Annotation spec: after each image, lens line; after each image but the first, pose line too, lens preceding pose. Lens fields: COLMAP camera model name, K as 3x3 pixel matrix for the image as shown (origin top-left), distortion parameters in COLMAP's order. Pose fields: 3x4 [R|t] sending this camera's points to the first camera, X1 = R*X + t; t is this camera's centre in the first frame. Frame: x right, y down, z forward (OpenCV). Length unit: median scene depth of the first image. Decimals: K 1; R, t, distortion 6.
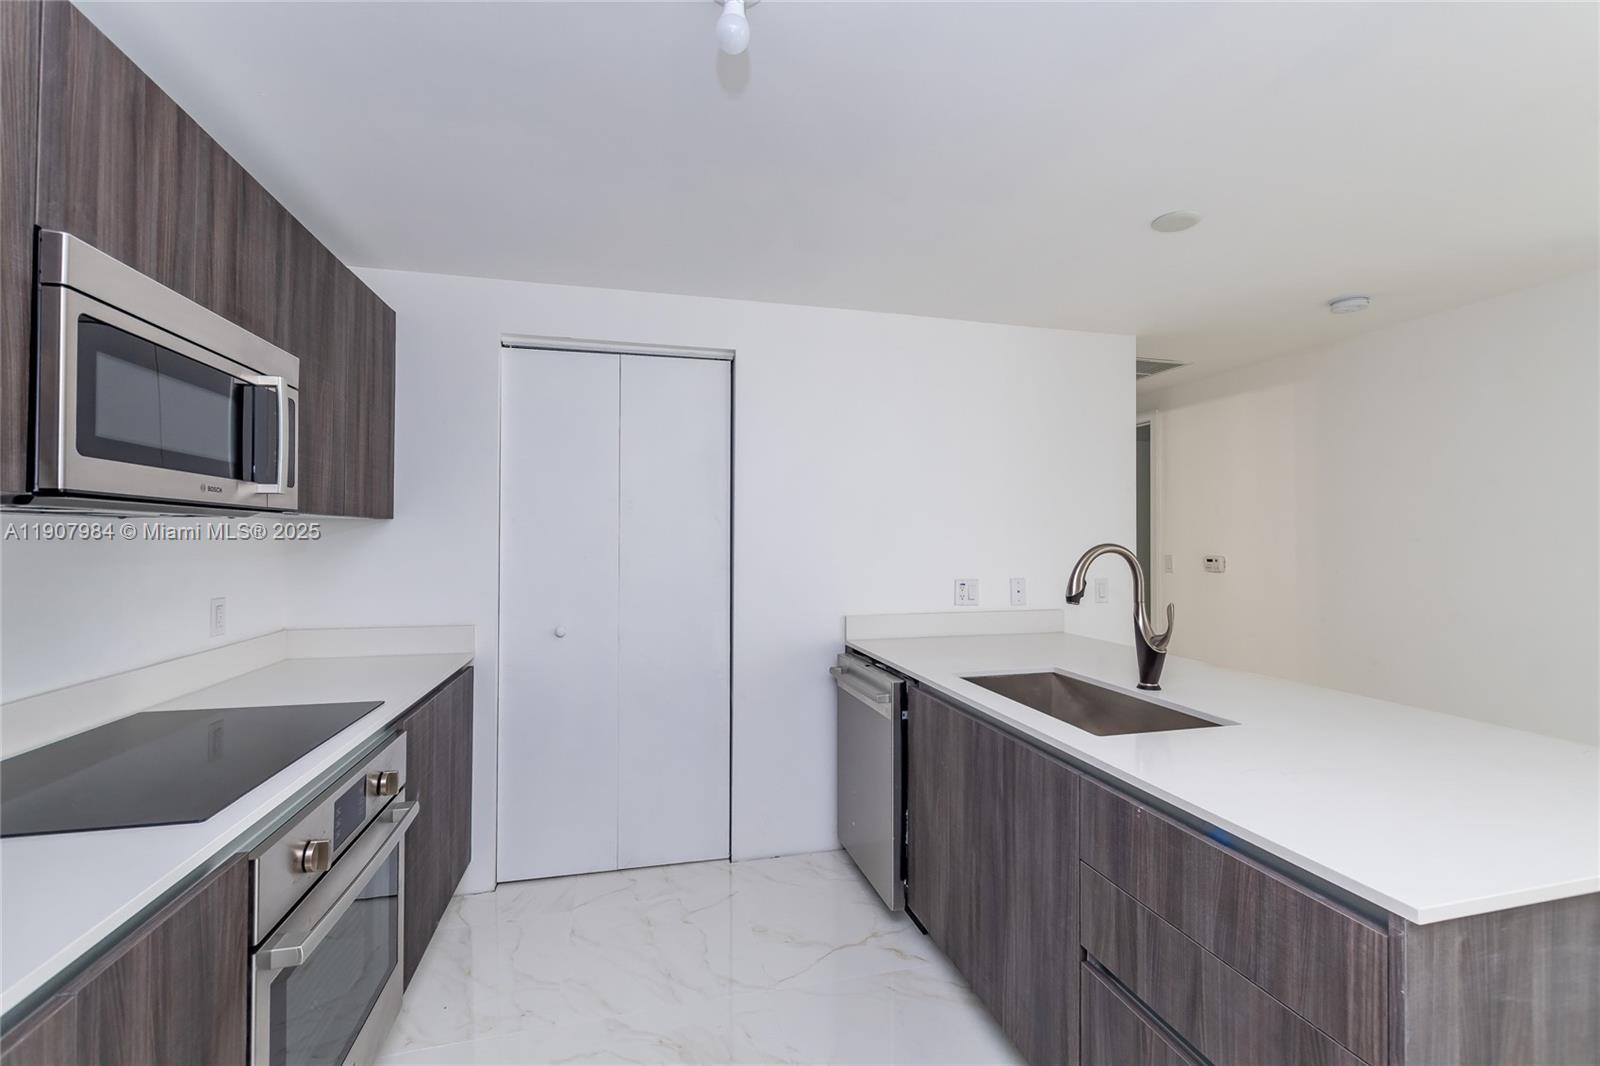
lens RADIAL K [[701.4, 0, 795.8], [0, 701.4, 524.1], [0, 0, 1]] dist [0.009676, 0.000213]
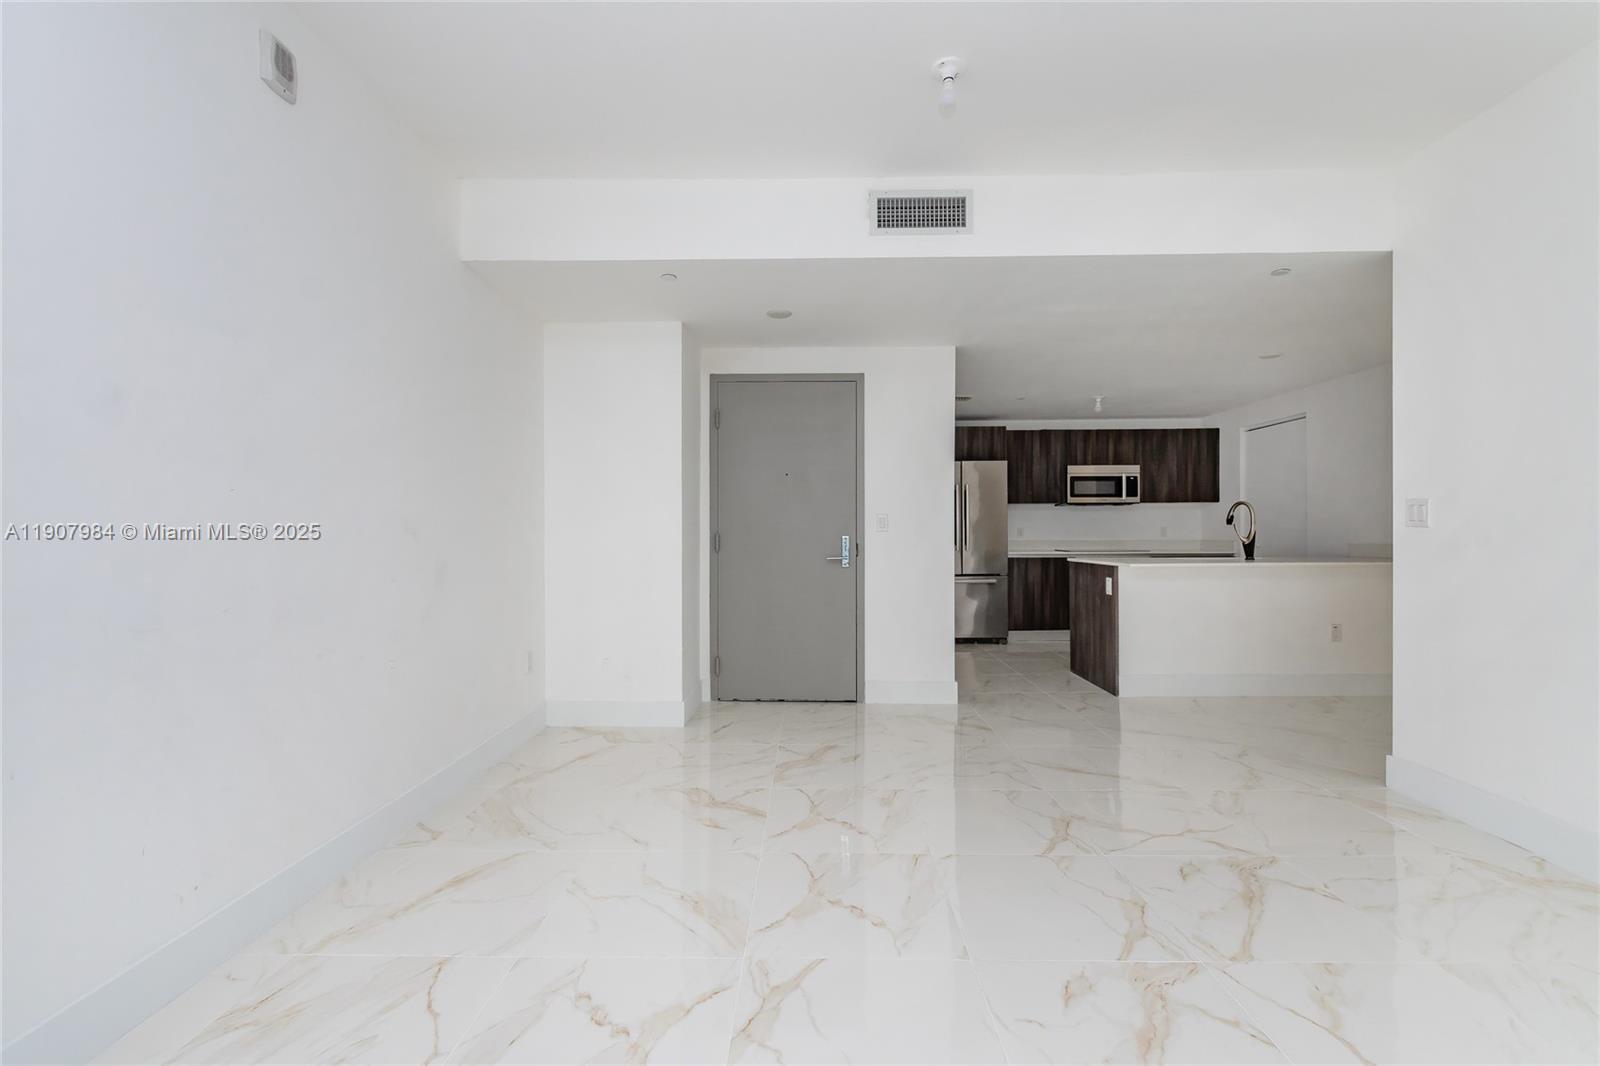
lens RADIAL K [[701.4, 0, 813.6], [0, 701.4, 520.2], [0, 0, 1]] dist [0.009676, 0.000213]
pose [[-0.267949, -0.020029, -0.963225, 3.787751], [0.020005, 0.999453, -0.026347, 0.154697], [0.963225, -0.026329, -0.267402, 0.260492]]
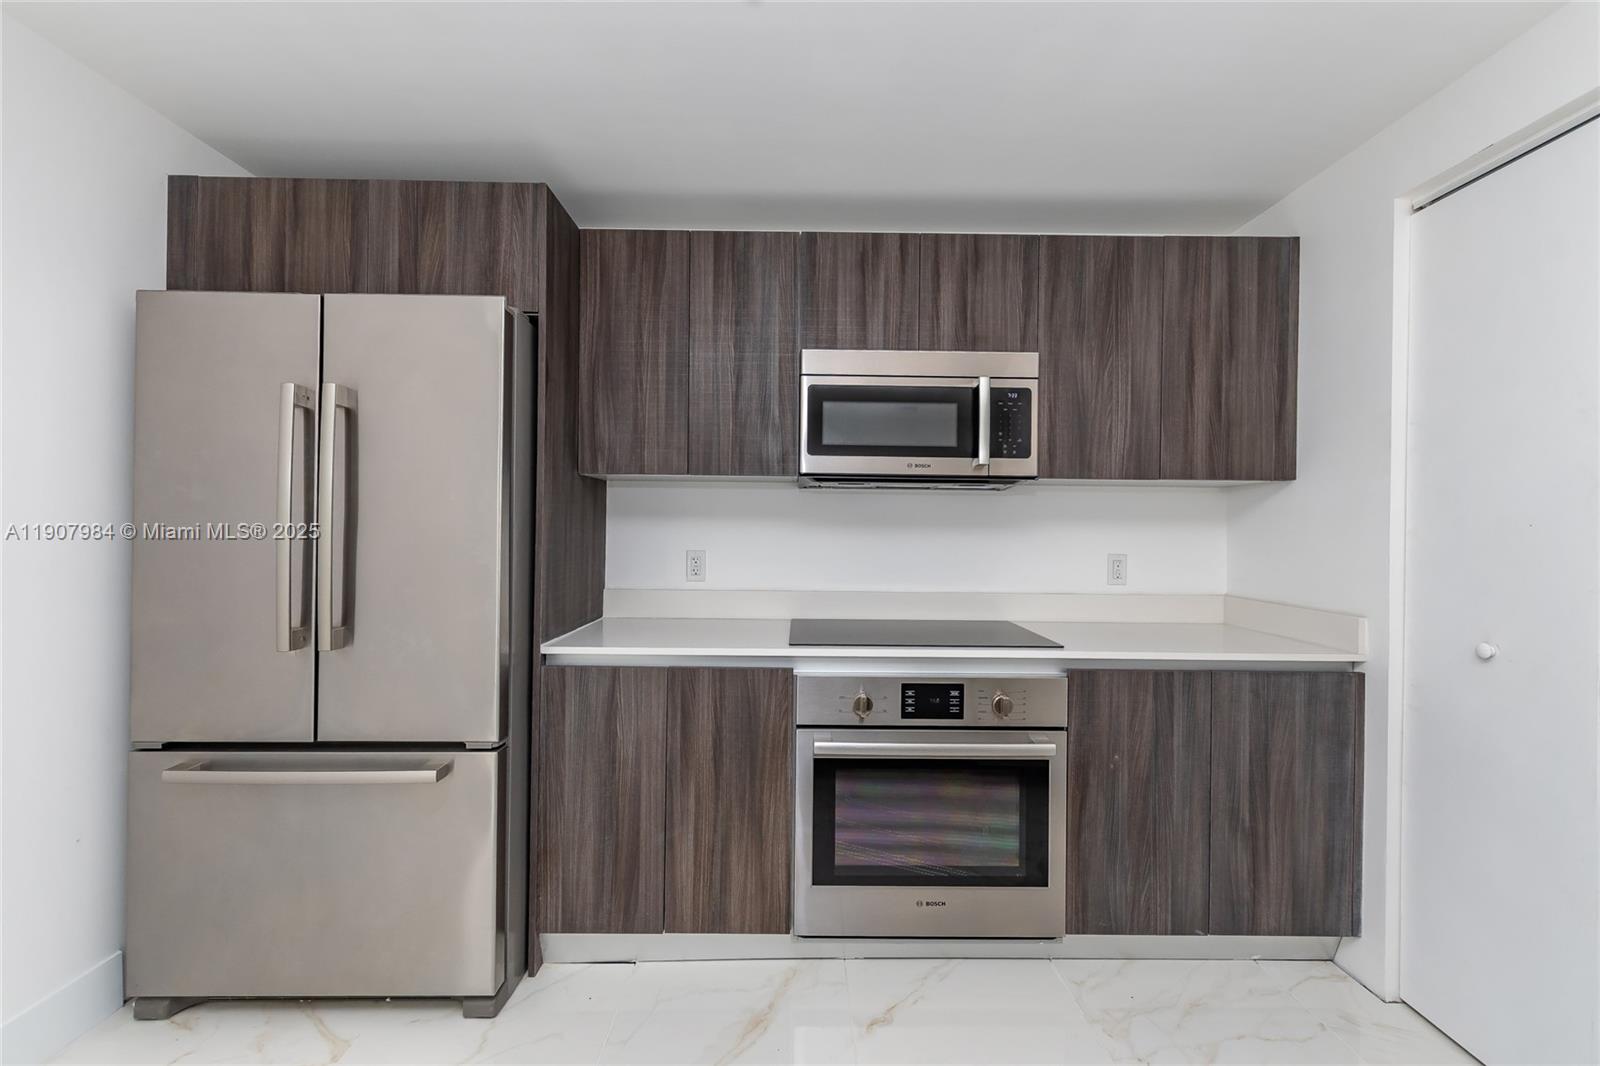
lens RADIAL K [[701.4, 0, 816.6], [0, 701.4, 523.2], [0, 0, 1]] dist [0.009676, 0.000213]
pose [[-0.236873, -0.019038, -0.971354, 0.576145], [0.006405, 0.999756, -0.021157, 0.086386], [0.971520, -0.011233, -0.236693, 0.922687]]
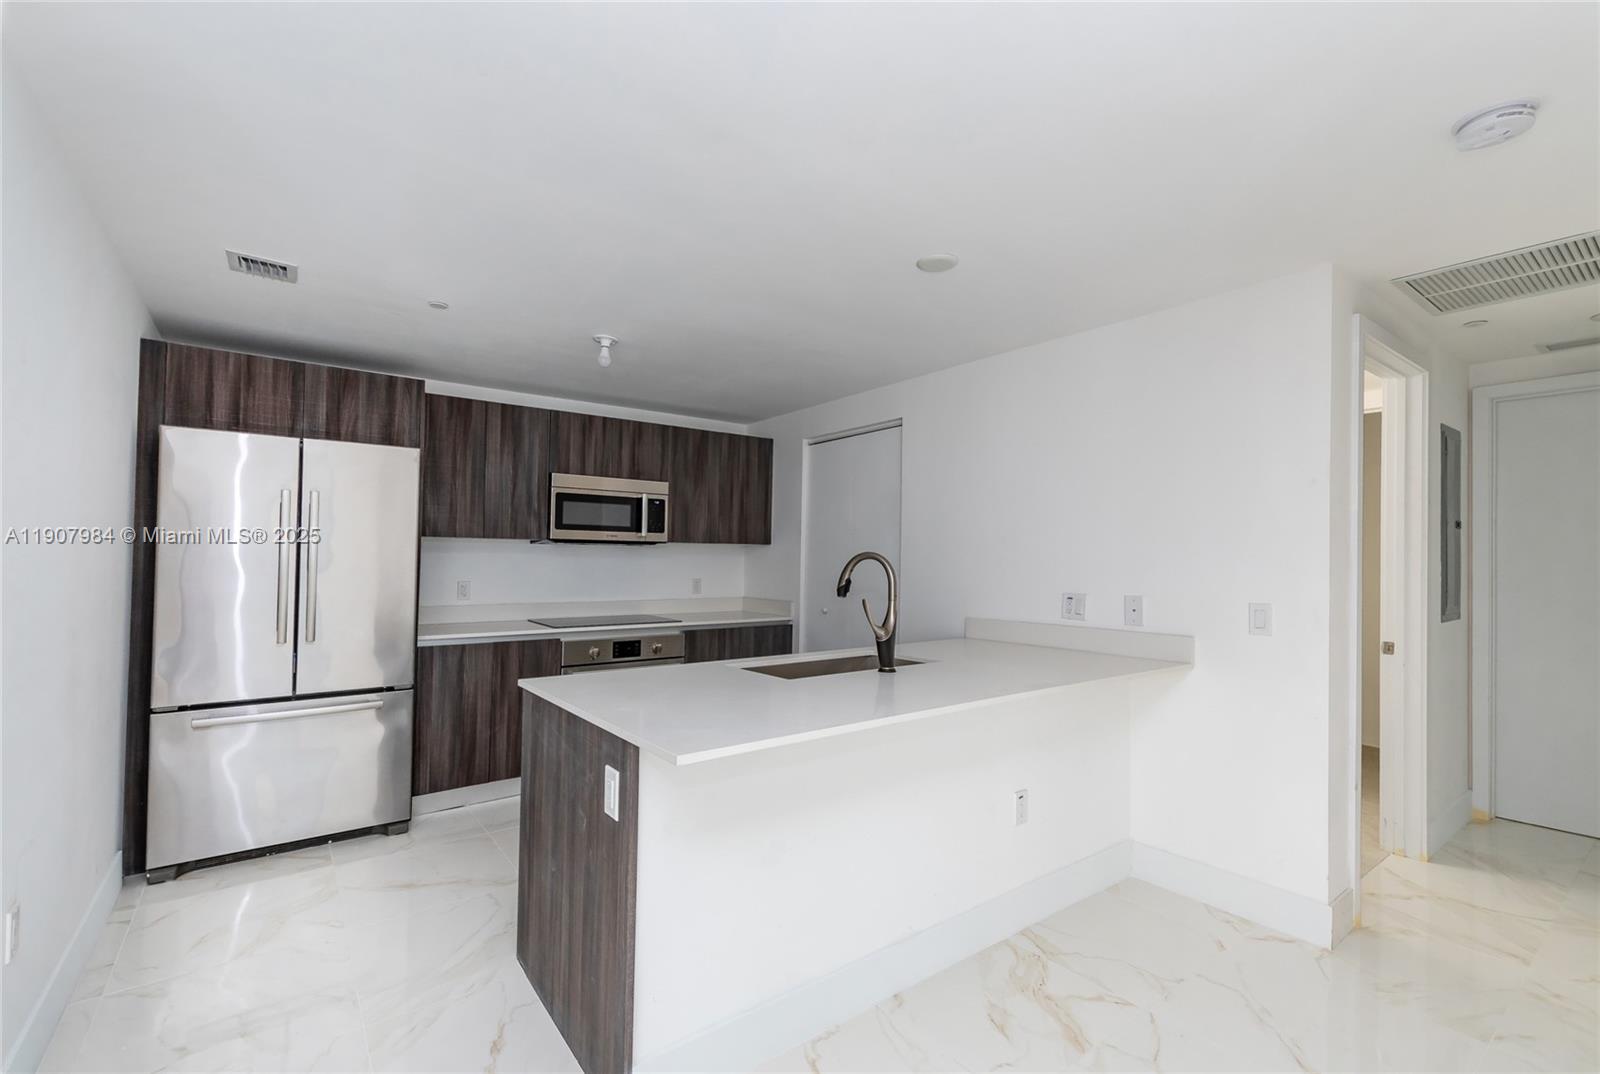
lens RADIAL K [[688.9, 0, 808.4], [0, 688.9, 541.8], [0, 0, 1]] dist [0.002363, -0.000071]
pose [[0.382675, -0.028055, -0.923457, 1.822657], [0.010694, 0.999606, -0.025937, 0.049982], [0.923821, 0.000050, 0.382824, 0.516286]]
